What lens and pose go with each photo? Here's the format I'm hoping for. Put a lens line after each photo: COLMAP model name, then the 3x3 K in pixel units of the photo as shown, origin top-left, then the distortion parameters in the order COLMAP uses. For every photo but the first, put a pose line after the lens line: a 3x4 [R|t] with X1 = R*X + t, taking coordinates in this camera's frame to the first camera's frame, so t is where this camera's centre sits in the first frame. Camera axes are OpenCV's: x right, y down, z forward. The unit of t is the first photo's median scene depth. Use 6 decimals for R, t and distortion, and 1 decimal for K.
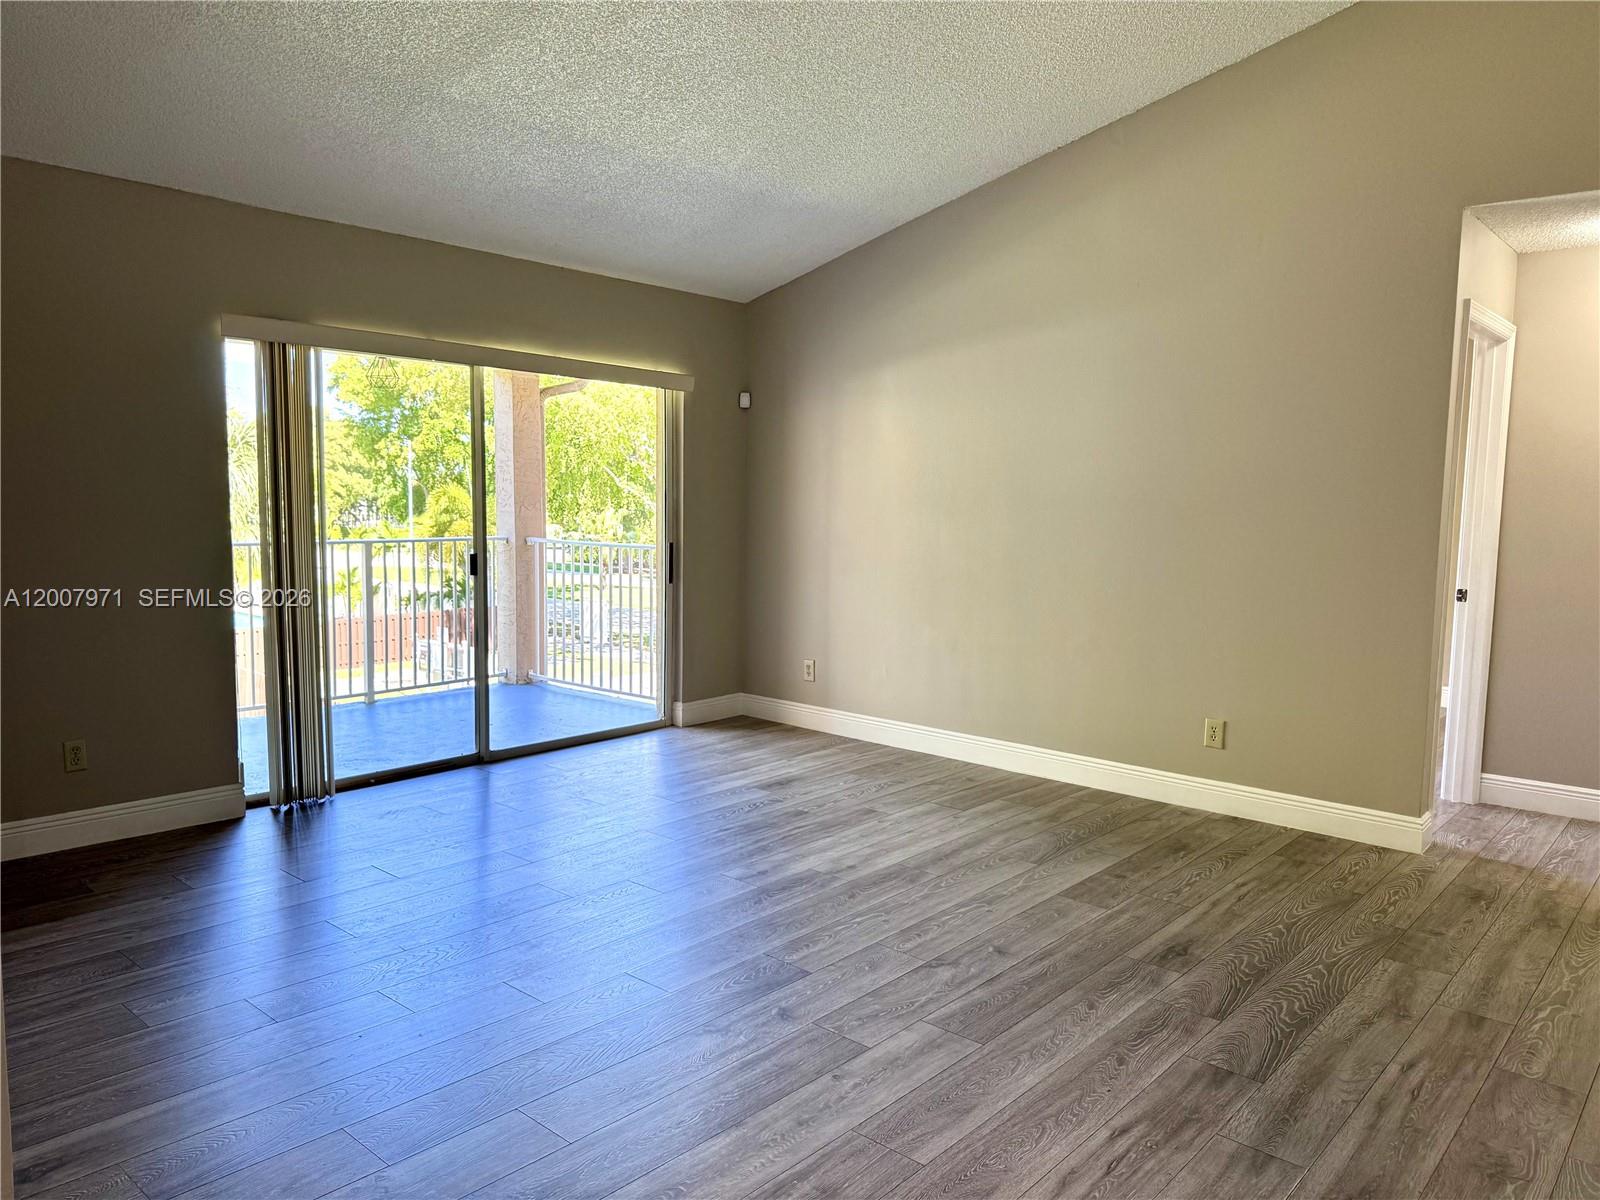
lens RADIAL K [[1131.2, 0, 807.0], [0, 1131.2, 612.4], [0, 0, 1]] dist [0.002449, 0.000158]
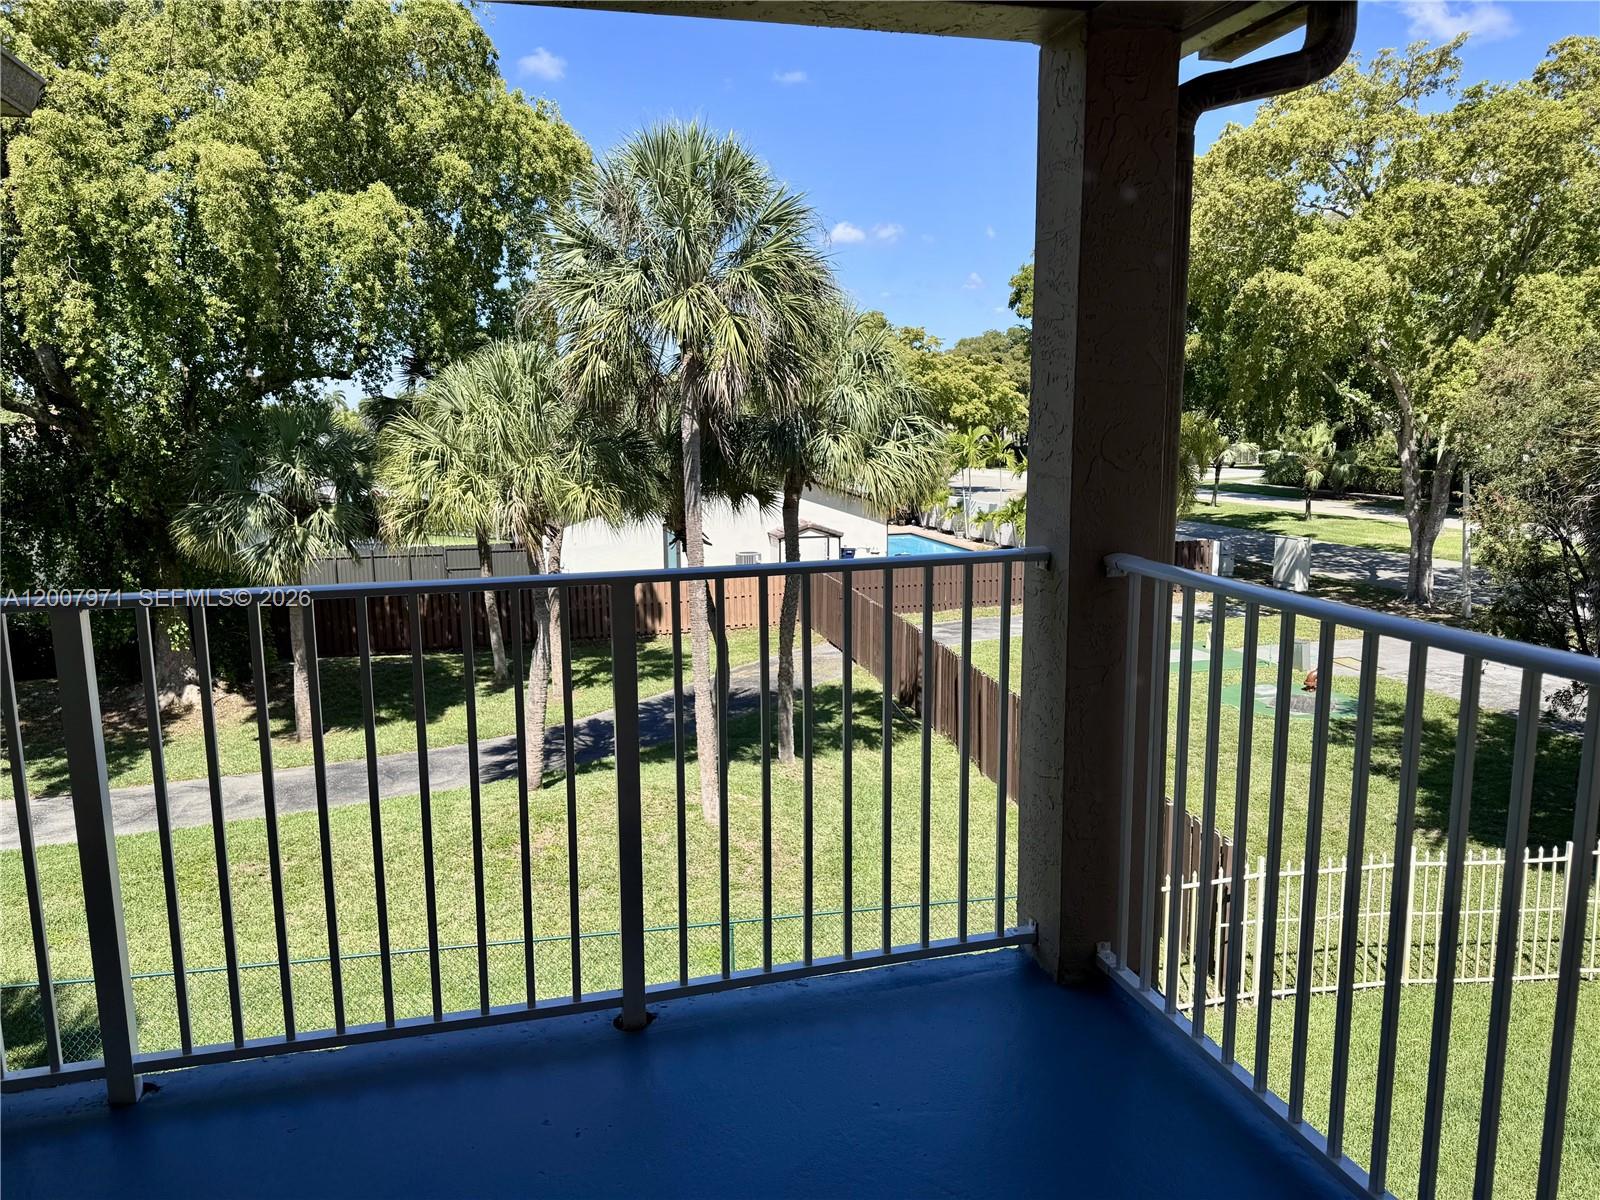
lens RADIAL K [[1131.2, 0, 798.3], [0, 1131.2, 608.1], [0, 0, 1]] dist [0.002449, 0.000158]
pose [[0.827139, 0.075155, -0.556950, -0.026494], [-0.035741, 0.996046, 0.081328, -0.013620], [0.560860, -0.047364, 0.826555, 0.127920]]
